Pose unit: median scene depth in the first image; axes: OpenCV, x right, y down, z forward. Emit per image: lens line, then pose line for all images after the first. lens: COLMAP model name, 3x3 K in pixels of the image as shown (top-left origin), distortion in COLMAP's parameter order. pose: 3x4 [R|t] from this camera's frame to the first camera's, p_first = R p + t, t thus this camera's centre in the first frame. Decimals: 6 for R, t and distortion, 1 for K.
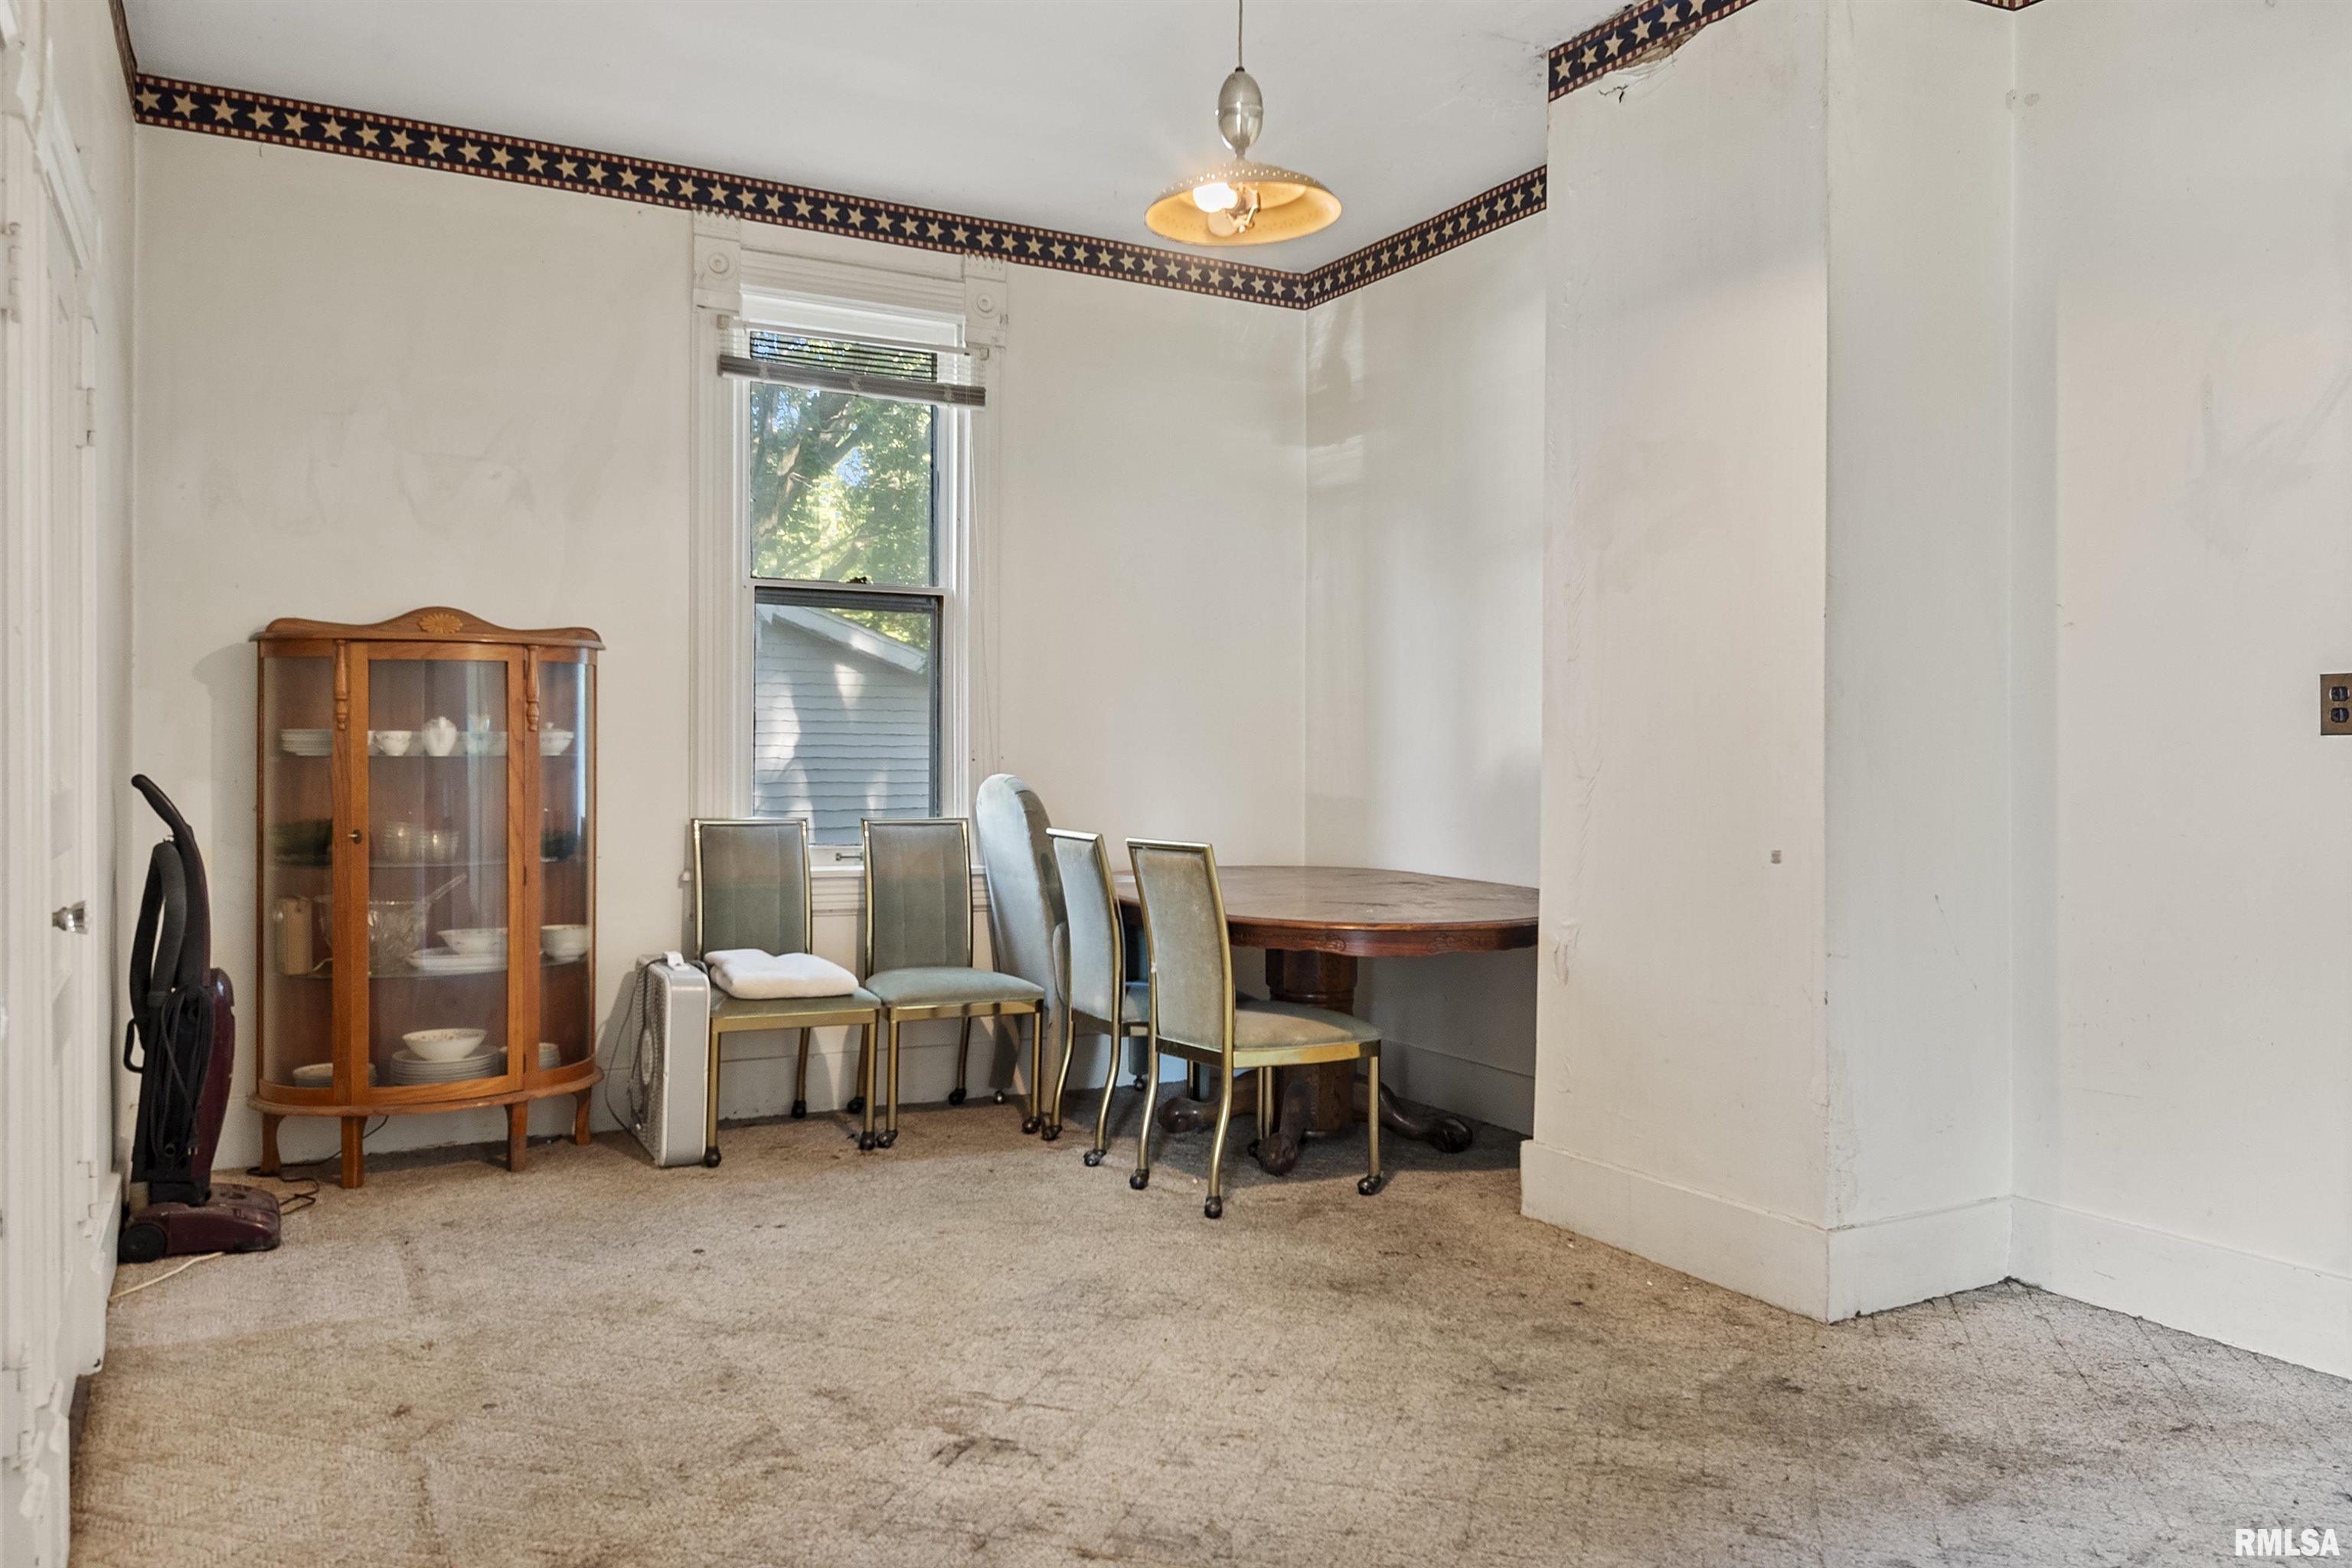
lens RADIAL K [[1744.0, 0, 1184.5], [0, 1744.0, 762.6], [0, 0, 1]] dist [0.036071, -0.006034]
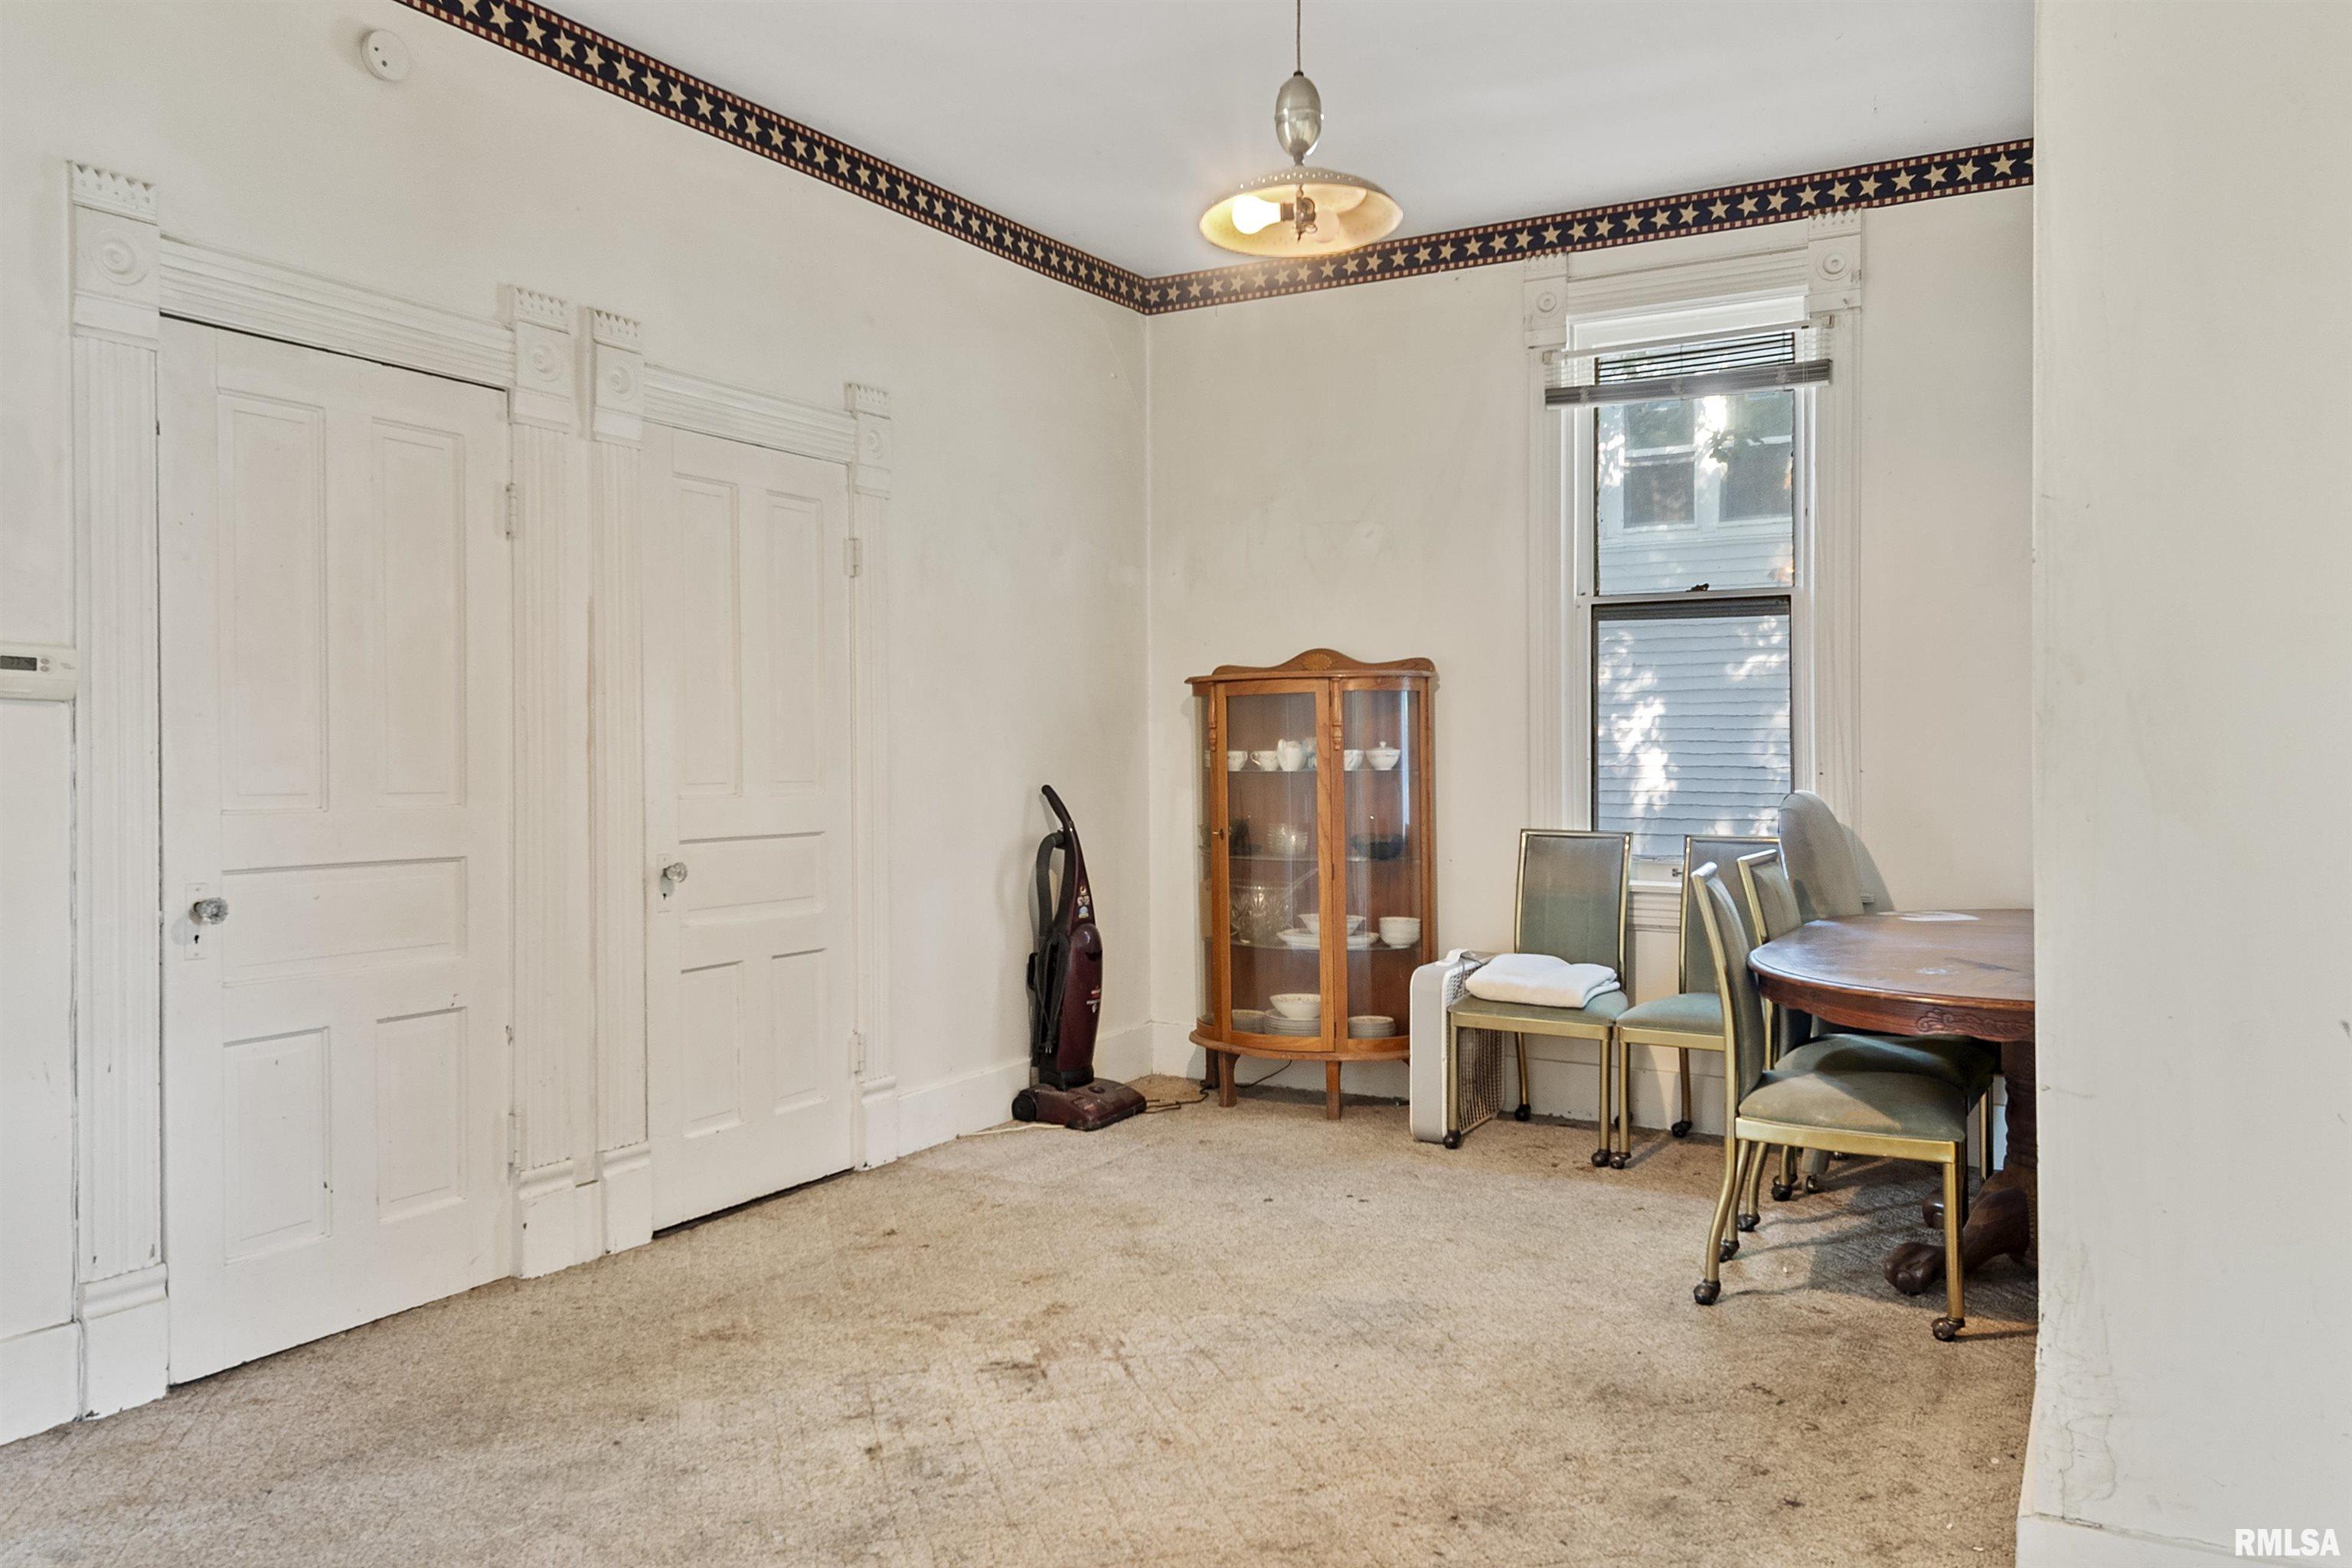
lens RADIAL K [[1715.1, 0, 1183.1], [0, 1715.1, 770.4], [0, 0, 1]] dist [0.049484, -0.045987]
pose [[0.526283, 0.000204, -0.850309, 0.625202], [0.000646, 1.000000, 0.000640, -0.005578], [0.850309, -0.000886, 0.526283, 0.336515]]
